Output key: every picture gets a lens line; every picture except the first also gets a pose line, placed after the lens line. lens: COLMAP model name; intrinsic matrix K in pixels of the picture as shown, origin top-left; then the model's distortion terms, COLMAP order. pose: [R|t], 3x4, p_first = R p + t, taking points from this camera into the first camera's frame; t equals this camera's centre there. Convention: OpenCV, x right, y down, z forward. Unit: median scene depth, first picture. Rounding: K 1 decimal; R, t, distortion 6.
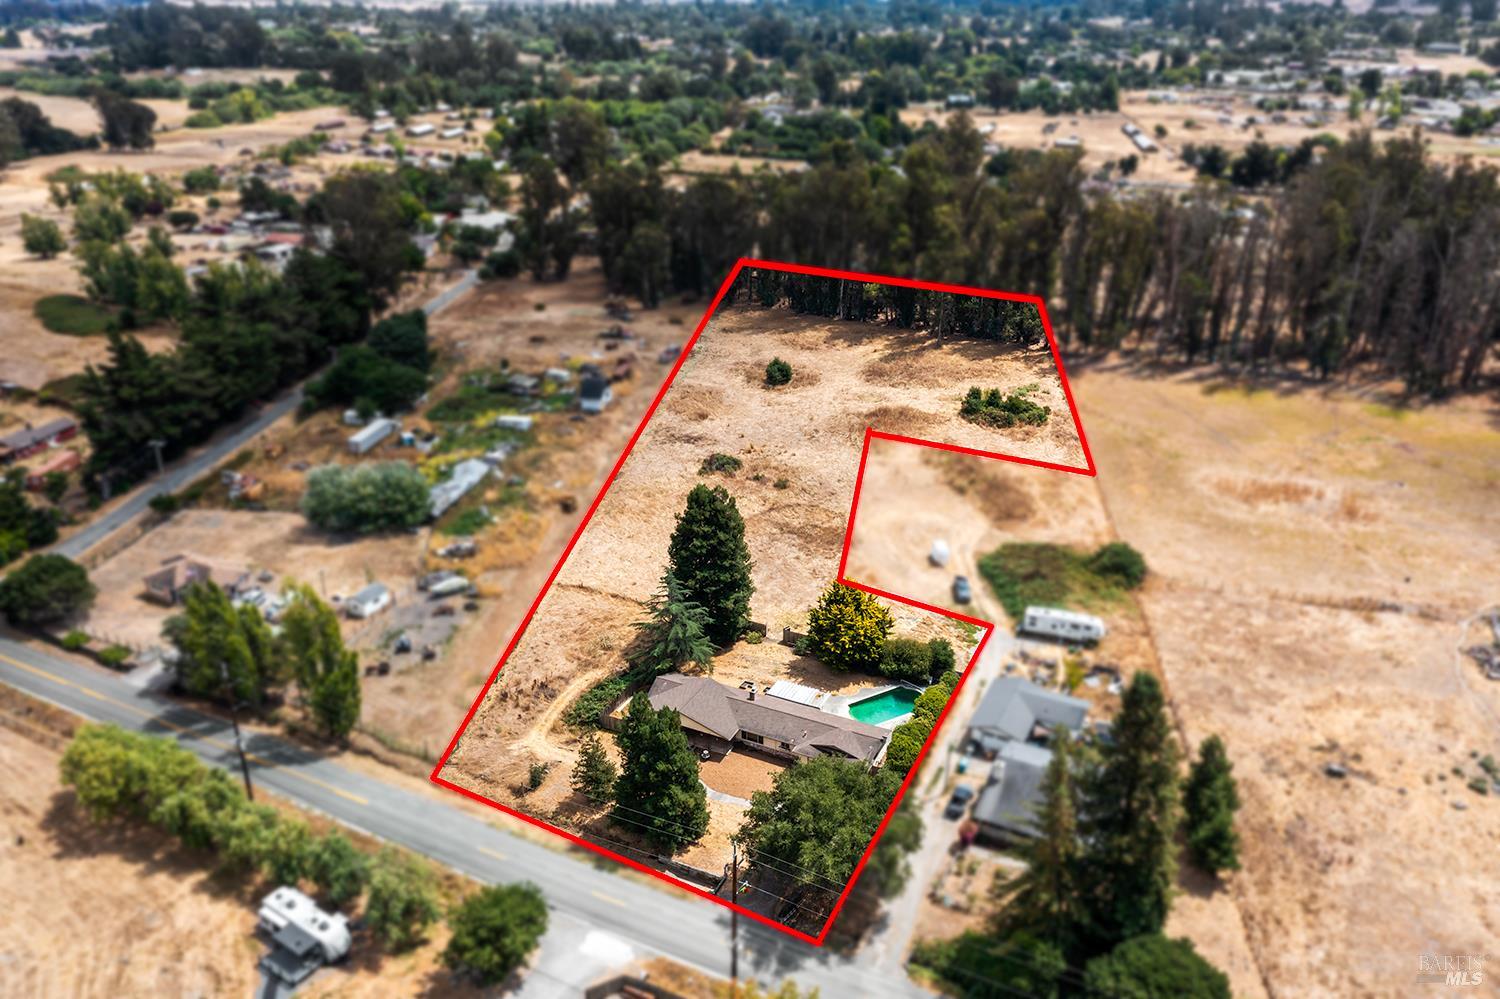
lens RADIAL K [[1172.9, 0, 750.0], [0, 1172.9, 499.5], [0, 0, 1]] dist [0.002035, -0.005276]
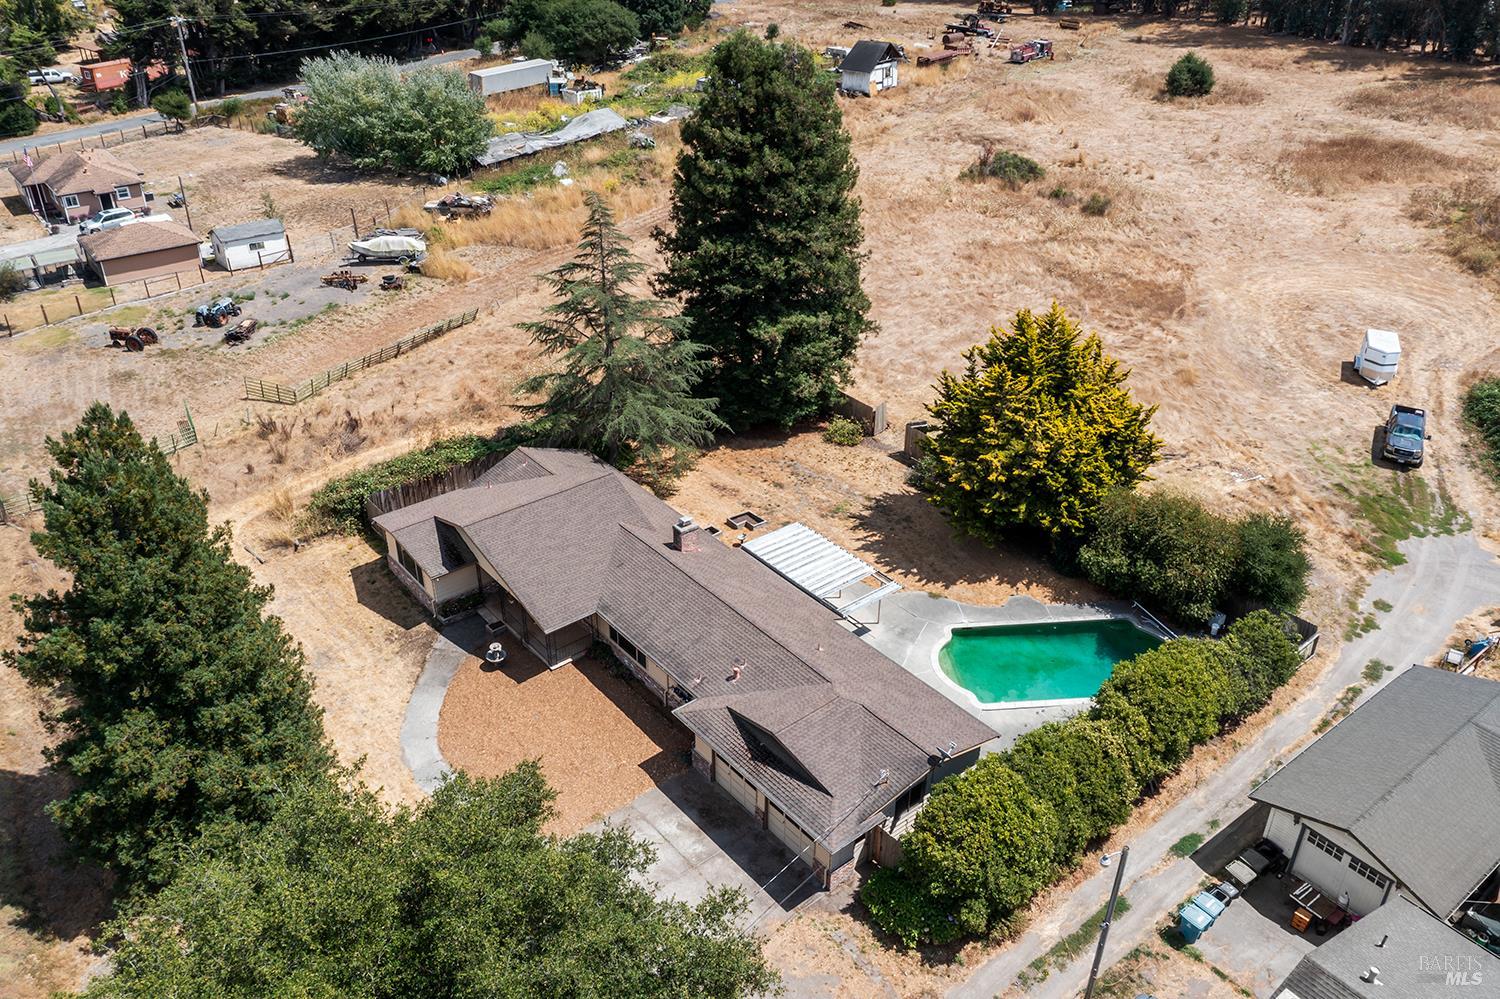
lens RADIAL K [[1172.9, 0, 750.0], [0, 1172.9, 499.5], [0, 0, 1]] dist [0.002035, -0.005276]
pose [[0.907516, 0.216524, -0.359905, 0.142503], [-0.173497, 0.973611, 0.148258, 0.087159], [0.382508, -0.072104, 0.921134, 0.605998]]
